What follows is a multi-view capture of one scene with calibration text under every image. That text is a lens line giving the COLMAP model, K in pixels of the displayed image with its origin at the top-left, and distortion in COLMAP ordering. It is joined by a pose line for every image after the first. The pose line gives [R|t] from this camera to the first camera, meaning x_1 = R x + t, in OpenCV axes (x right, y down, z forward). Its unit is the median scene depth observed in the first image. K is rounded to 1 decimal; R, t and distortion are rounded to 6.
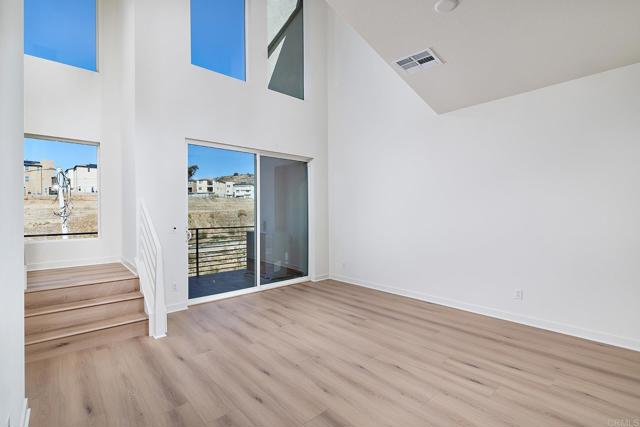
lens RADIAL K [[292.6, 0, 317.7], [0, 292.6, 212.3], [0, 0, 1]] dist [0.000695, -0.000058]
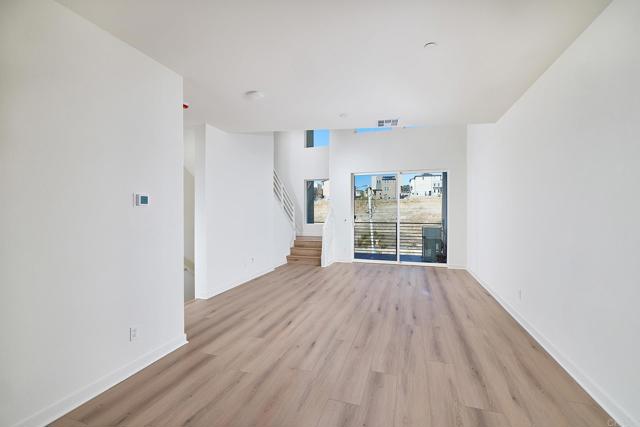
lens RADIAL K [[275.9, 0, 316.8], [0, 275.9, 212.4], [0, 0, 1]] dist [0.001874, 0.000340]
pose [[0.490216, 0.004348, -0.871590, 1.030678], [-0.000729, 0.999989, 0.004579, -0.007055], [0.871601, -0.001609, 0.490214, -0.077548]]
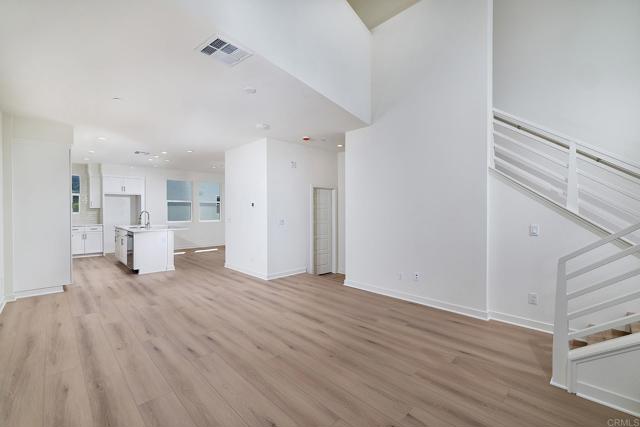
lens RADIAL K [[275.9, 0, 316.8], [0, 275.9, 212.4], [0, 0, 1]] dist [0.001874, 0.000340]
pose [[-0.999266, 0.006070, -0.037819, 0.055478], [0.005786, 0.999954, 0.007611, -0.000826], [0.037863, 0.007386, -0.999256, 1.301481]]
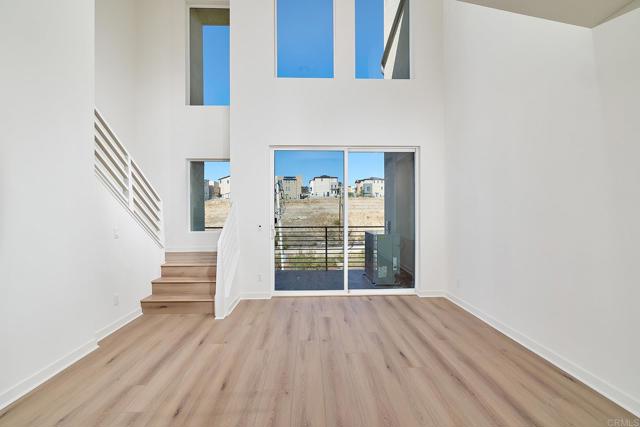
lens RADIAL K [[275.9, 0, 316.8], [0, 275.9, 212.4], [0, 0, 1]] dist [0.001874, 0.000340]
pose [[0.764718, 0.002014, -0.644362, 0.373740], [0.000728, 0.999992, 0.003990, -0.004003], [0.644365, -0.003520, 0.764710, 0.318272]]
